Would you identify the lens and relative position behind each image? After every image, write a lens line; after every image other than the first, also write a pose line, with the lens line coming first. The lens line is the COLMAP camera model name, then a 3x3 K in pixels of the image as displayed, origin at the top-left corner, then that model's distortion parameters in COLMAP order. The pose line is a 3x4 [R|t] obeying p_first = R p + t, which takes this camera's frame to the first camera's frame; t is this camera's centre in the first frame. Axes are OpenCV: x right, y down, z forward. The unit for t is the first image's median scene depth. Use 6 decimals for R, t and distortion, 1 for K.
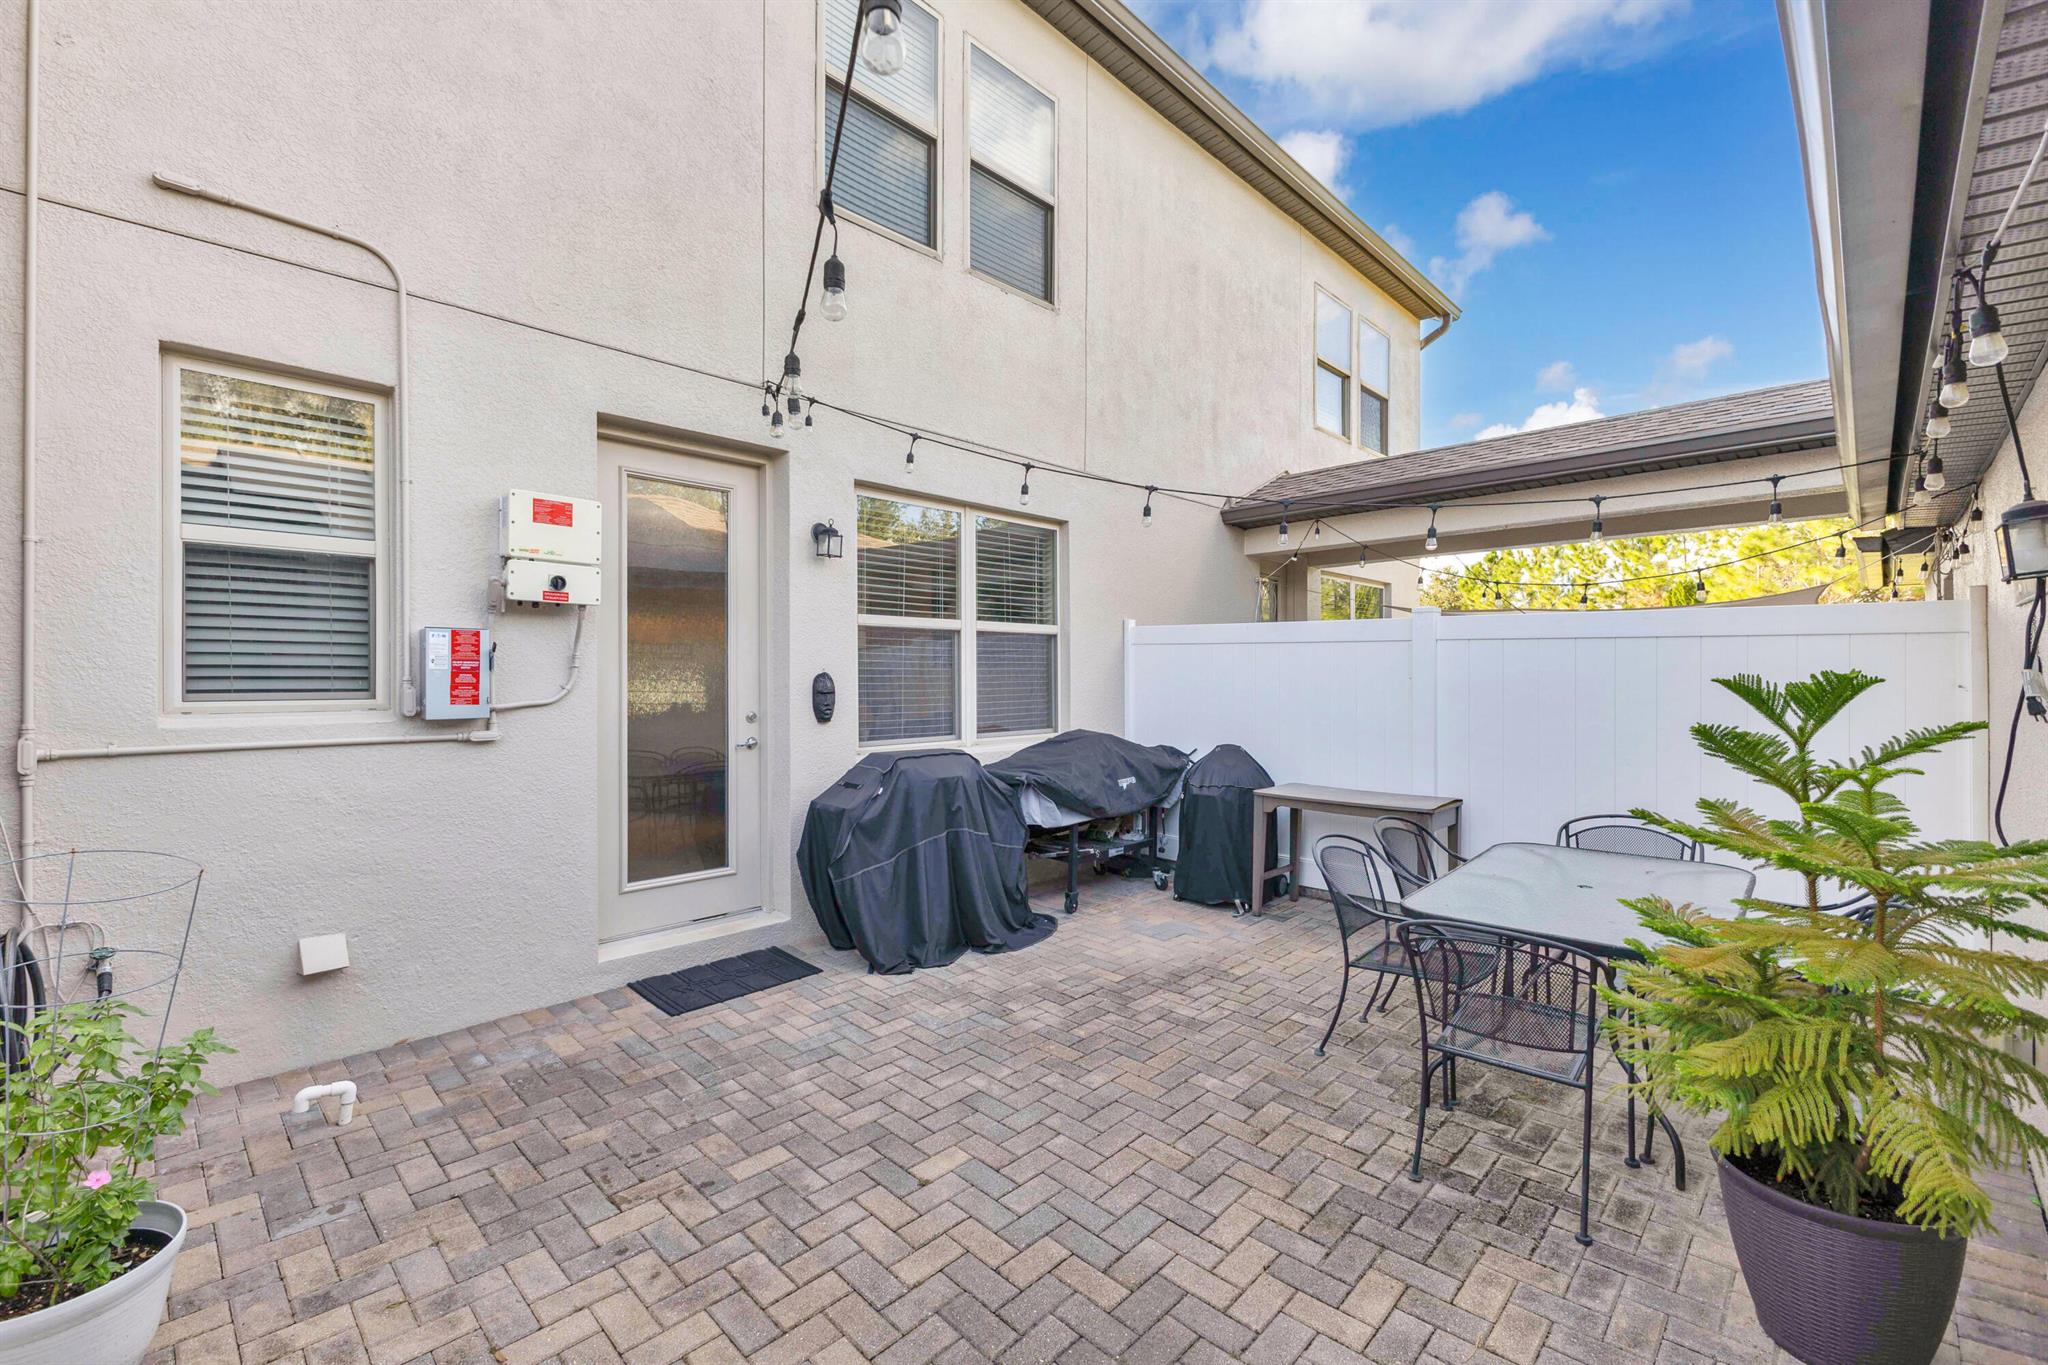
lens RADIAL K [[888.7, 0, 1021.5], [0, 888.7, 671.9], [0, 0, 1]] dist [0.000556, 0.000484]
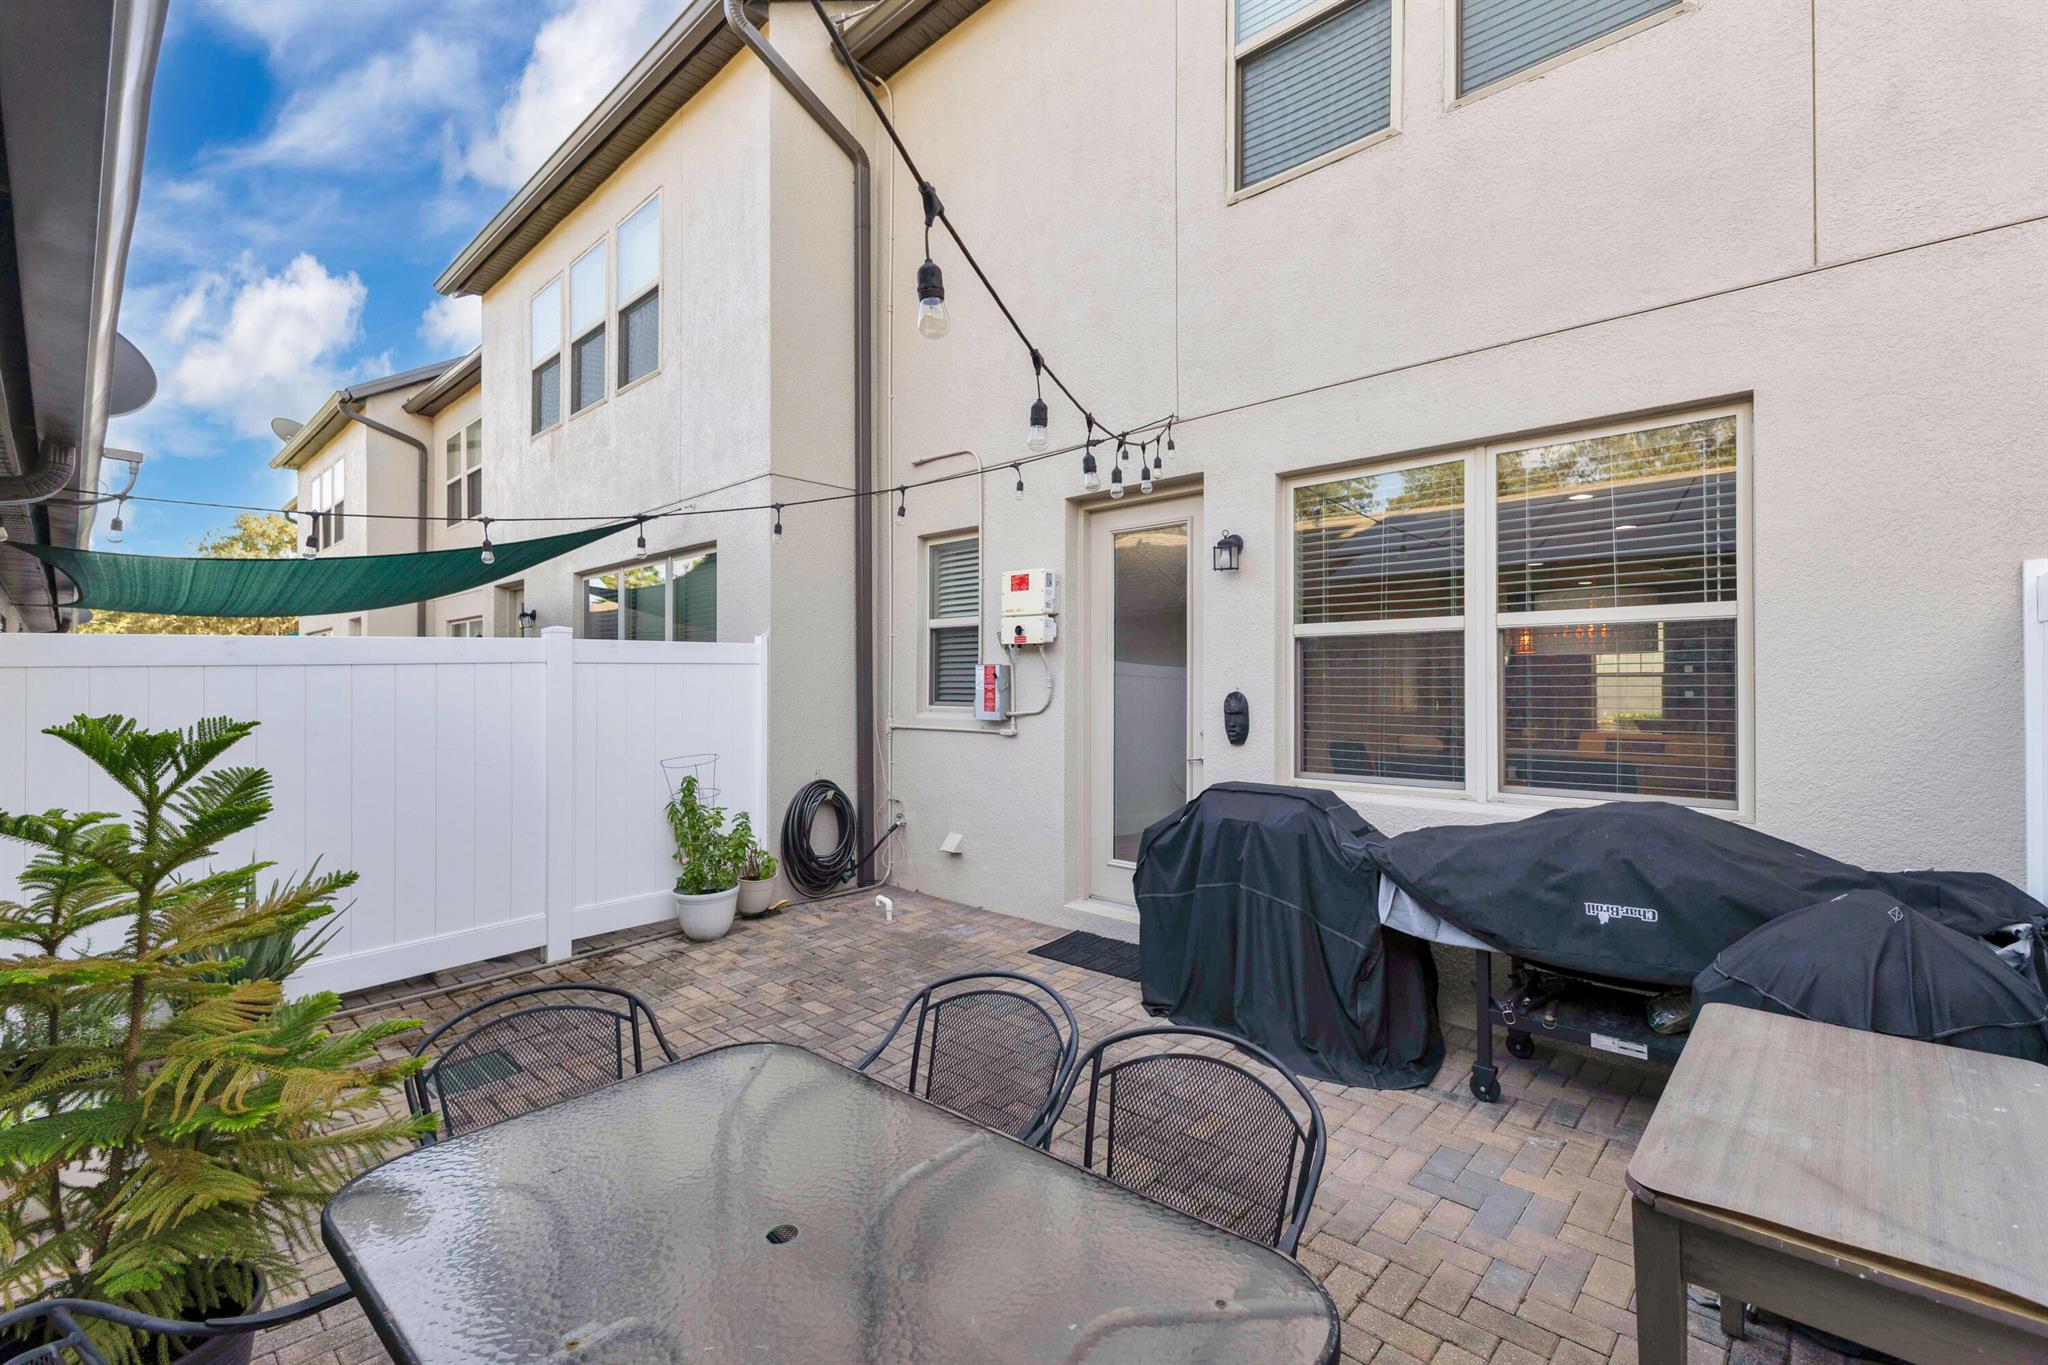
lens RADIAL K [[863.8, 0, 1024.0], [0, 863.8, 682.5], [0, 0, 1]] dist [-0.000990, 0.000043]
pose [[0.017861, -0.009938, -0.999791, 0.897985], [-0.000580, 0.999950, -0.009950, 0.000283], [0.999840, 0.000757, 0.017855, 0.979534]]
